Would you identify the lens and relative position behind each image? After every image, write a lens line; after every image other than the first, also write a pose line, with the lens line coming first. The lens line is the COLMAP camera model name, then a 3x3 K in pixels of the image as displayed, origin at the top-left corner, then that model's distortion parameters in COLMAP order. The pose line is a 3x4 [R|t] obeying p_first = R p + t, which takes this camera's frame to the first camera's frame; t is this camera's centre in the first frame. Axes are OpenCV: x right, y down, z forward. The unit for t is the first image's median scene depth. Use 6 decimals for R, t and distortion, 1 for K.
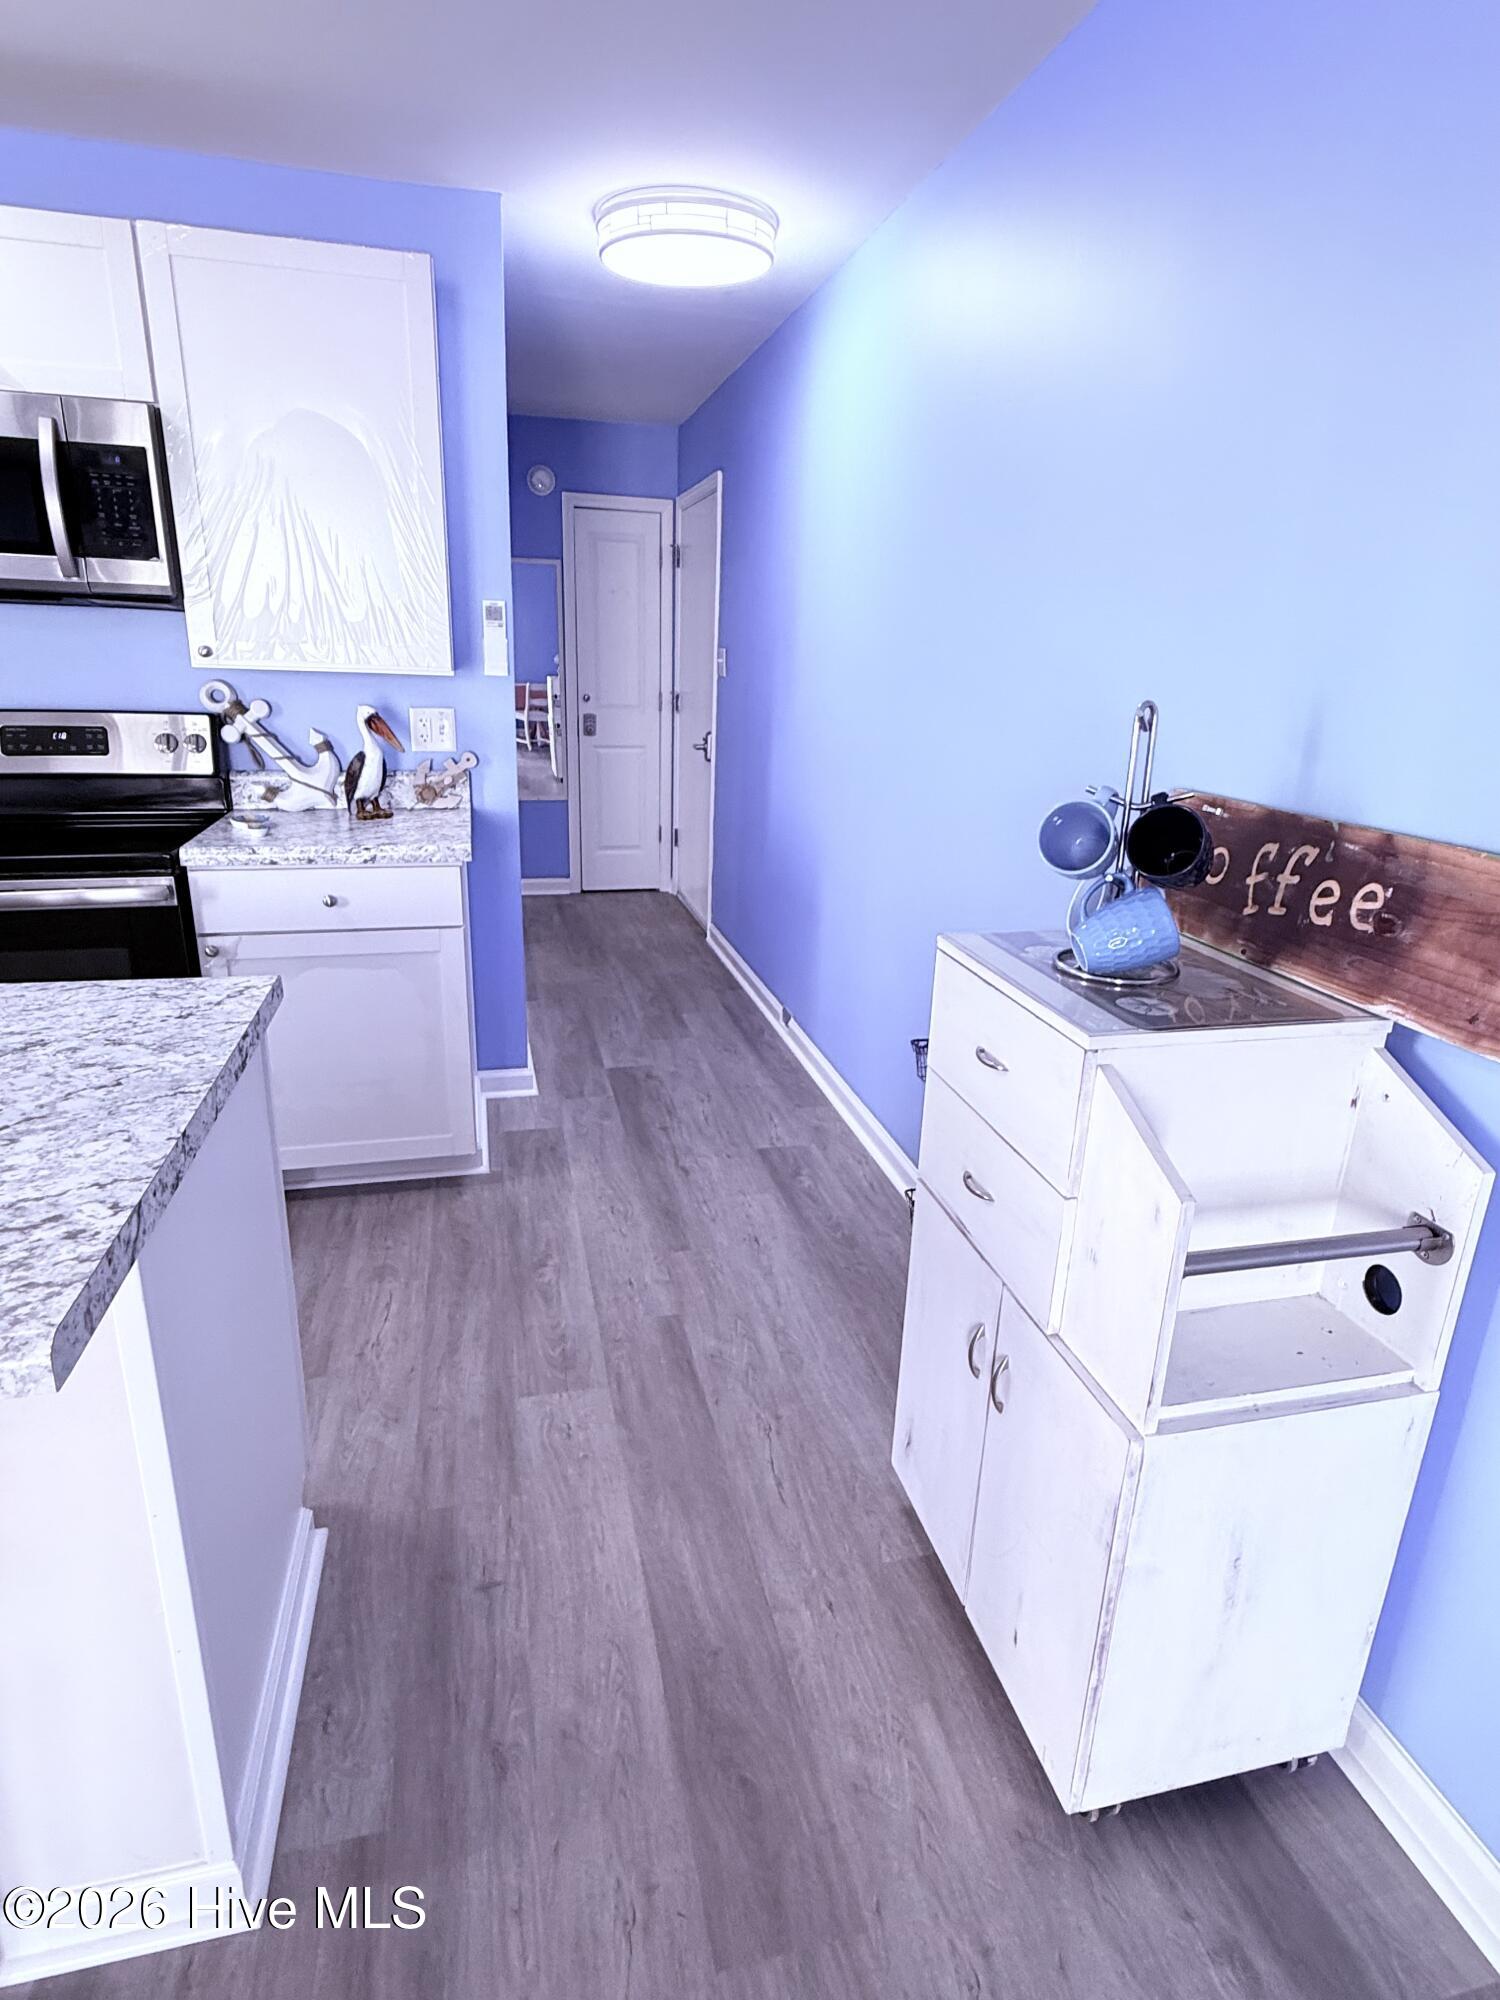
lens RADIAL K [[1063.6, 0, 752.8], [0, 1063.6, 999.8], [0, 0, 1]] dist [0.002031, -0.000992]
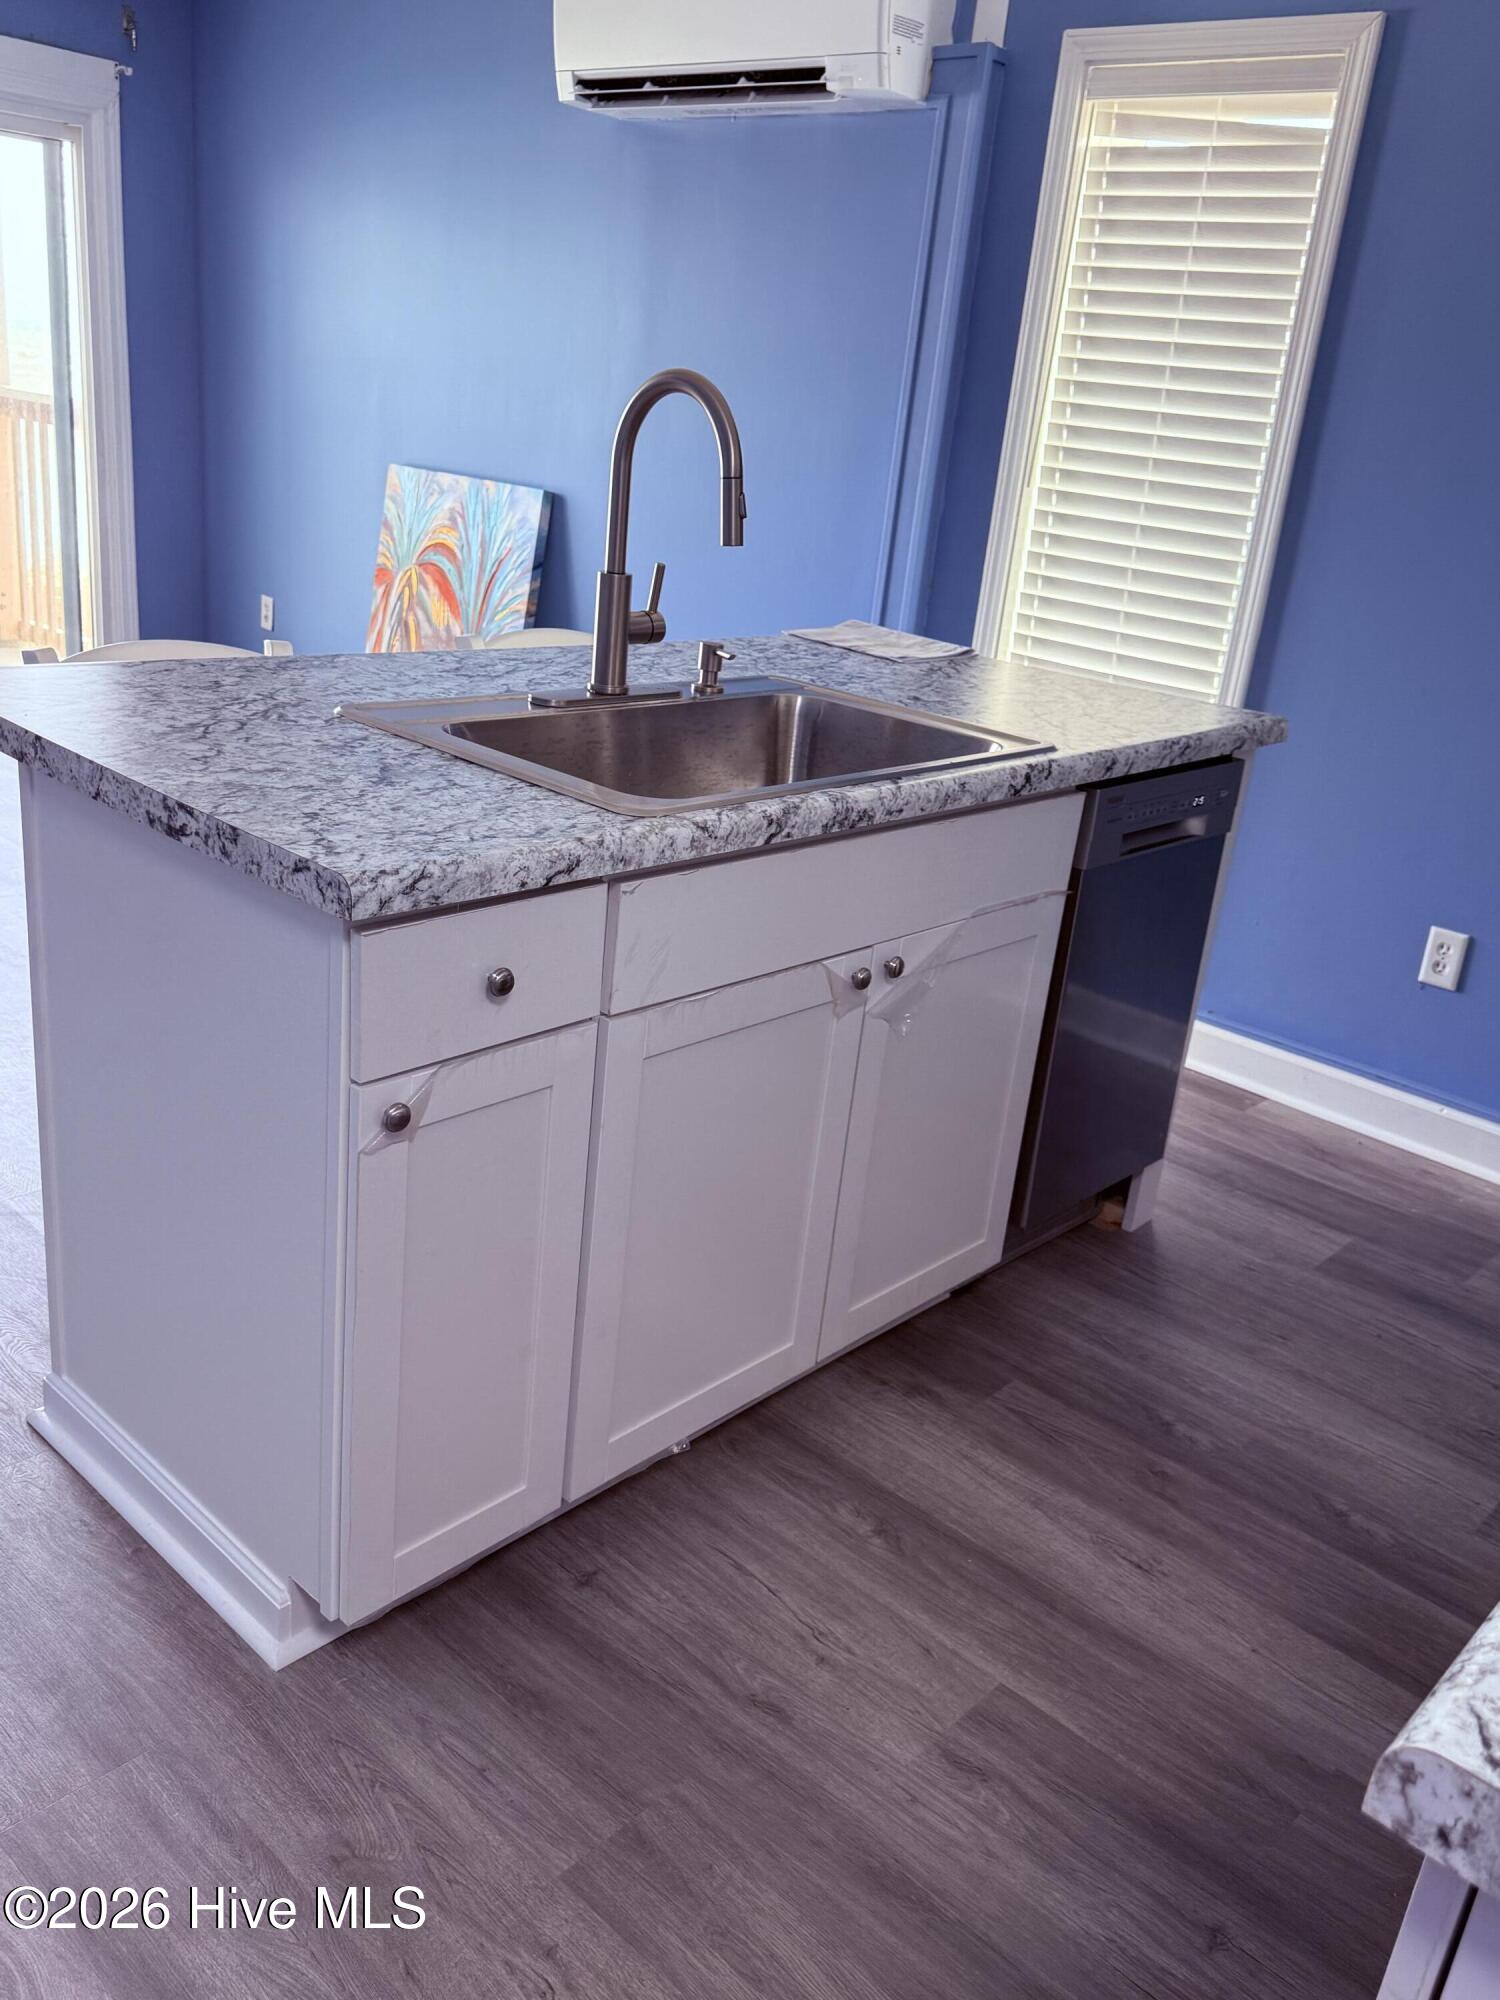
lens RADIAL K [[1642.8, 0, 728.9], [0, 1642.8, 1001.9], [0, 0, 1]] dist [0.019320, -0.022471]
pose [[-0.830837, 0.078494, -0.550952, -0.083852], [-0.291585, 0.781836, 0.551099, -0.373786], [0.474013, 0.618523, -0.626691, 1.208688]]
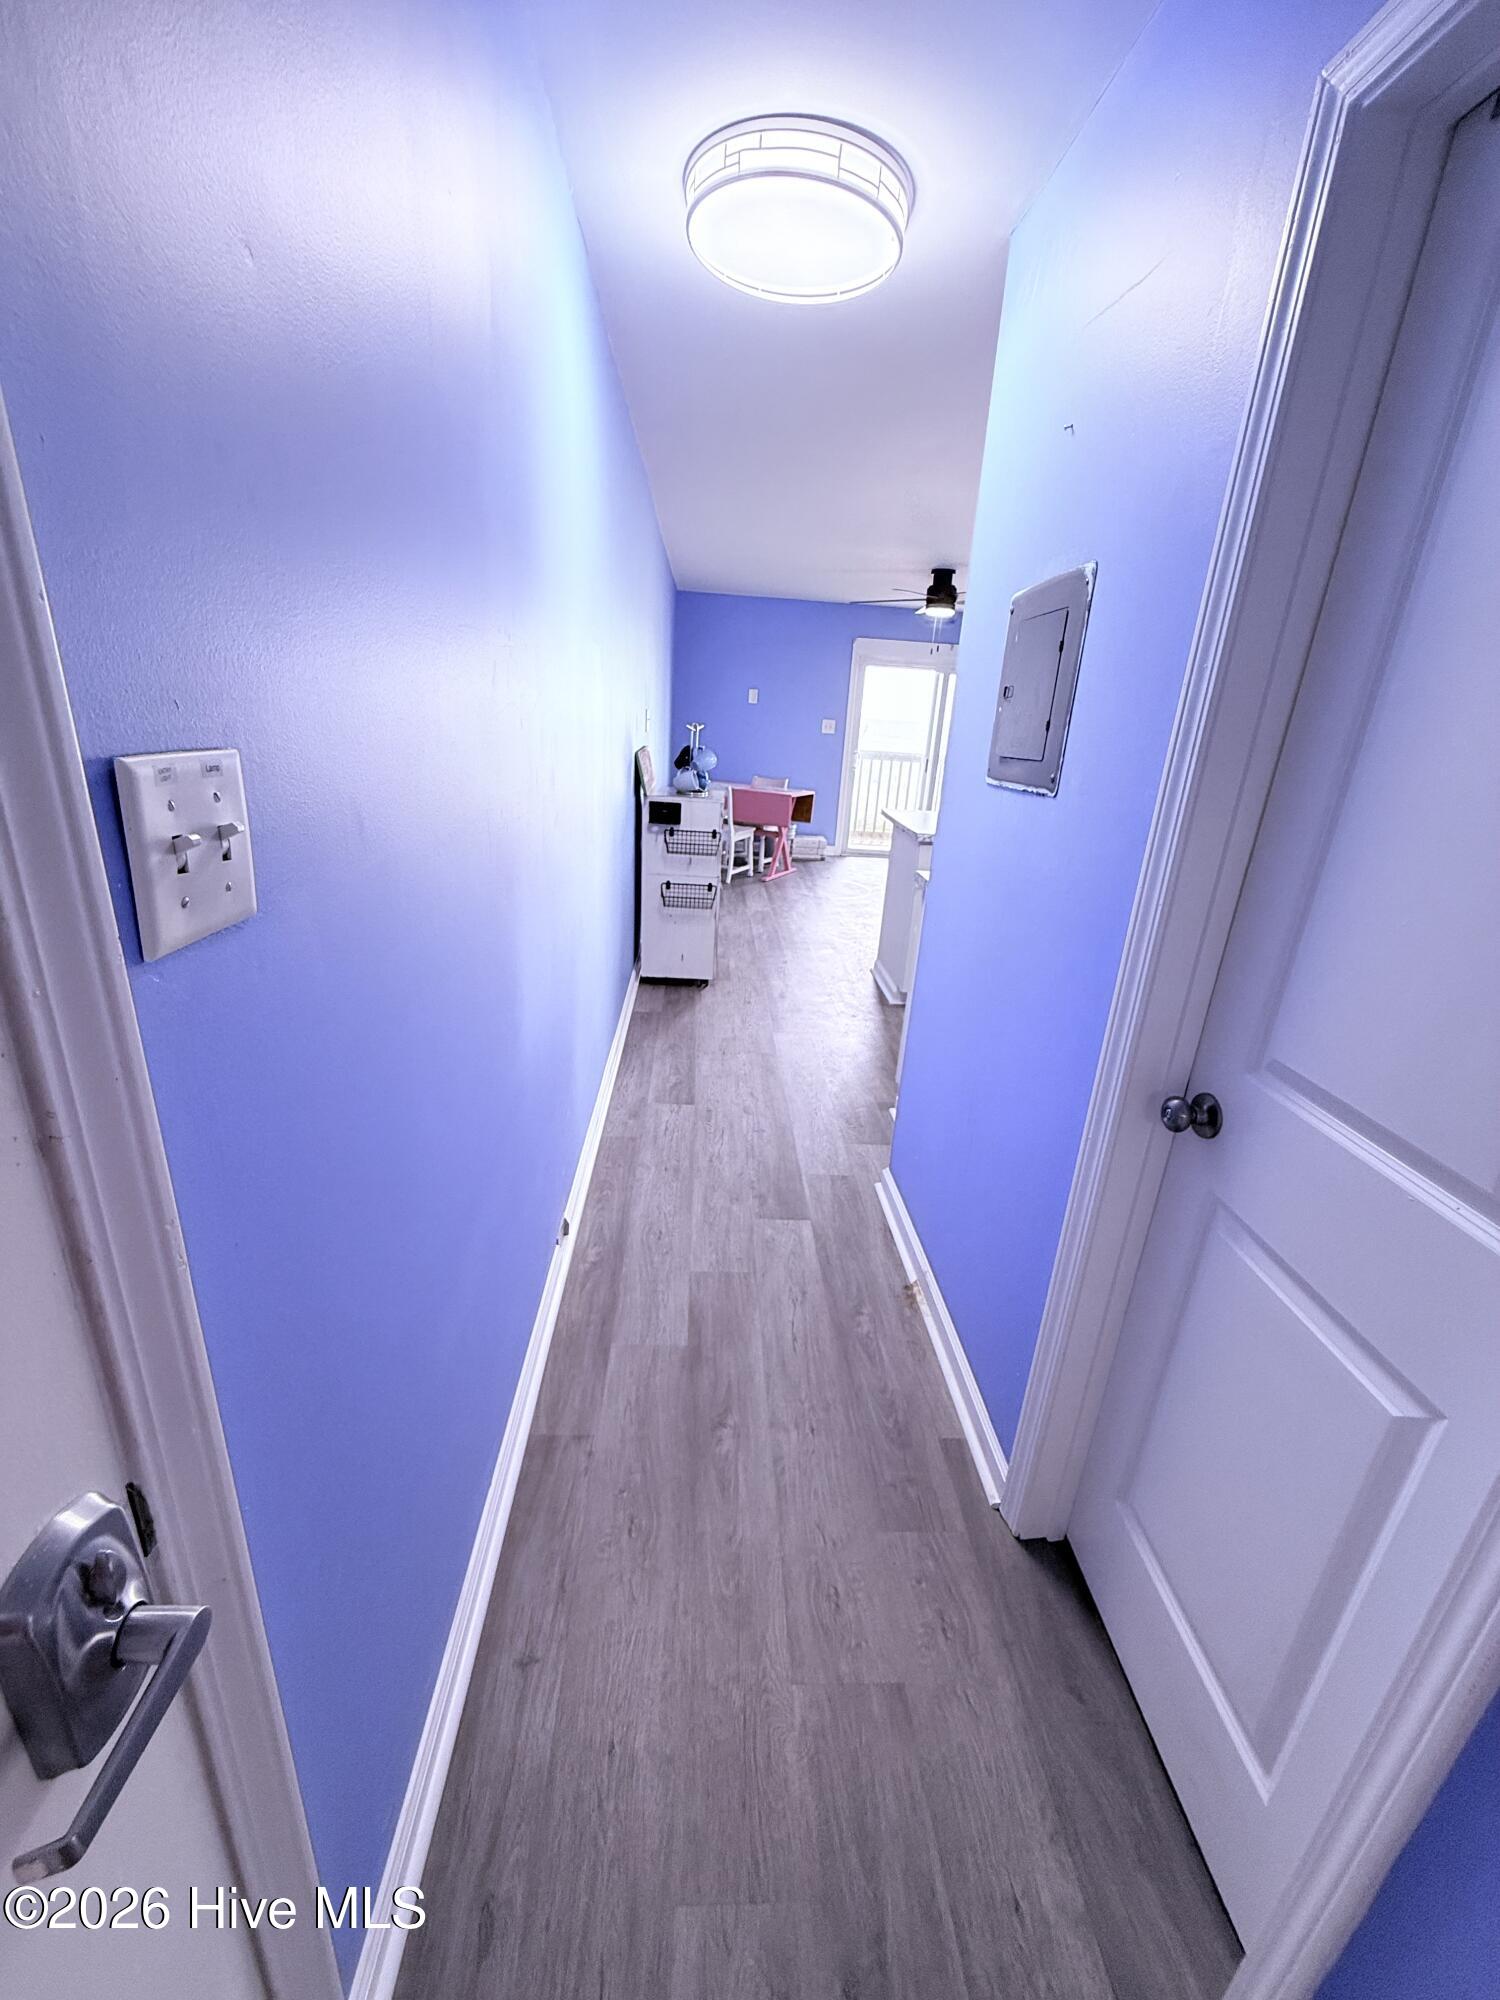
lens RADIAL K [[795.9, 0, 760.2], [0, 795.9, 1005.4], [0, 0, 1]] dist [0.003157, -0.000272]
pose [[-0.979522, -0.150766, 0.133439, -0.270207], [-0.034921, 0.779943, 0.624875, -0.814954], [-0.198285, 0.607419, -0.769236, 2.380458]]
